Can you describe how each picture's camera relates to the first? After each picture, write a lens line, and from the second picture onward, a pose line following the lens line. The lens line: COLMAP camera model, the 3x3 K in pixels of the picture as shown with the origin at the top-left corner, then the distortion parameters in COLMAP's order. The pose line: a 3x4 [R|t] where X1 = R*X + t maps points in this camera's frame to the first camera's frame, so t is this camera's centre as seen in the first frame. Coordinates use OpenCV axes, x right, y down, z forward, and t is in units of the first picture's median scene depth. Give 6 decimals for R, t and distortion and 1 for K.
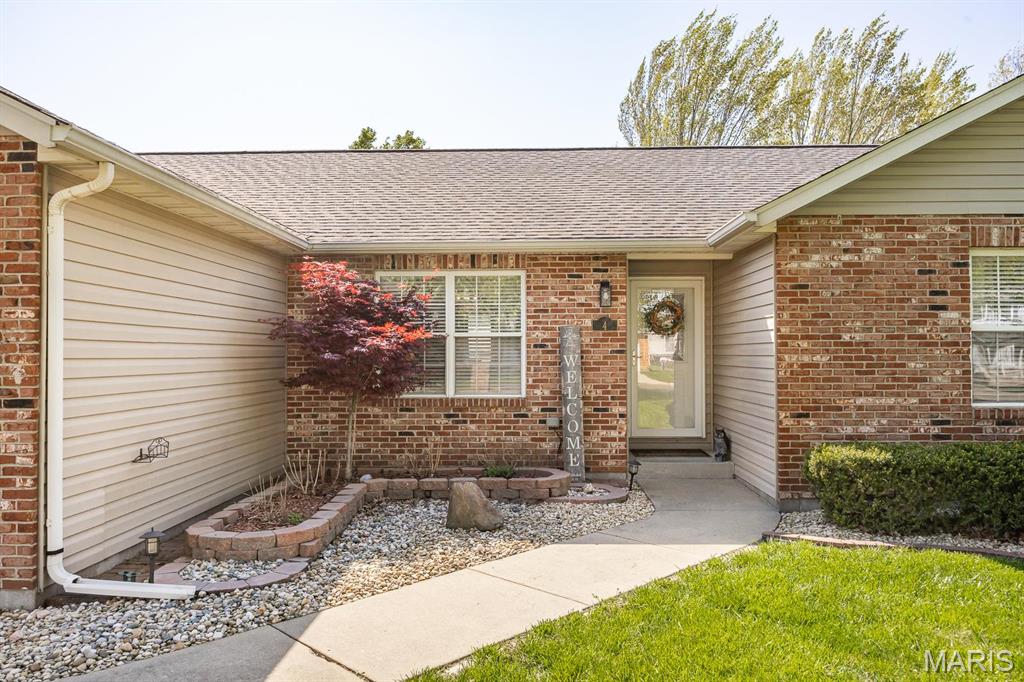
lens RADIAL K [[741.7, 0, 513.7], [0, 741.7, 342.6], [0, 0, 1]] dist [0.008469, 0.002030]
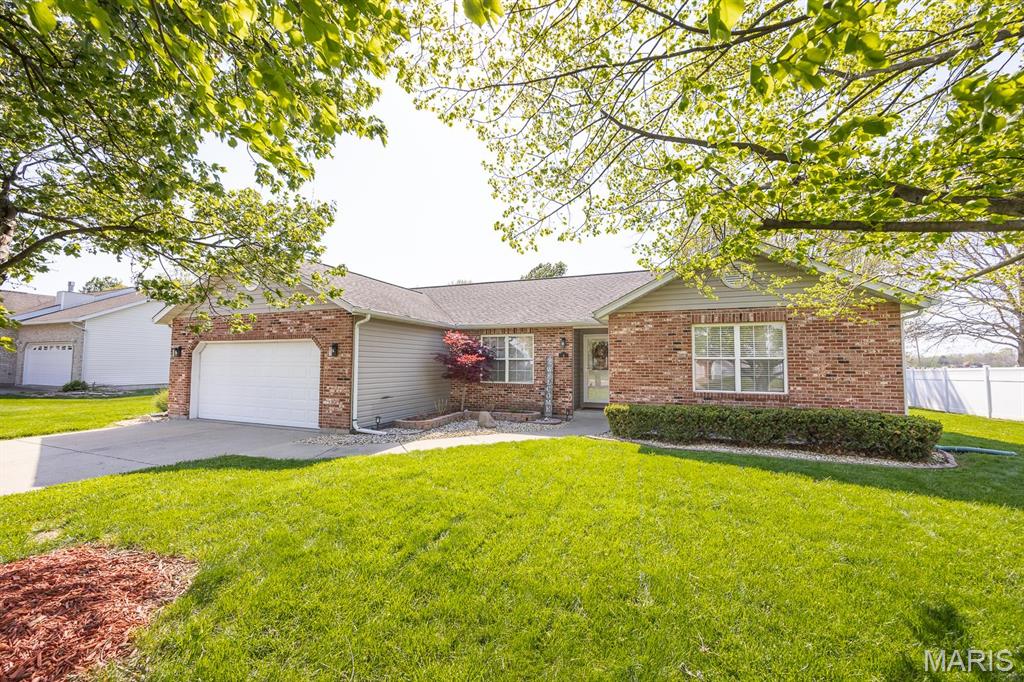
lens RADIAL K [[398.4, 0, 509.8], [0, 398.4, 341.4], [0, 0, 1]] dist [0.001785, -0.000186]
pose [[0.937618, -0.011961, -0.347462, 0.510428], [-0.002867, 0.999108, -0.042128, -0.016954], [0.347656, 0.040496, 0.936747, -0.382770]]
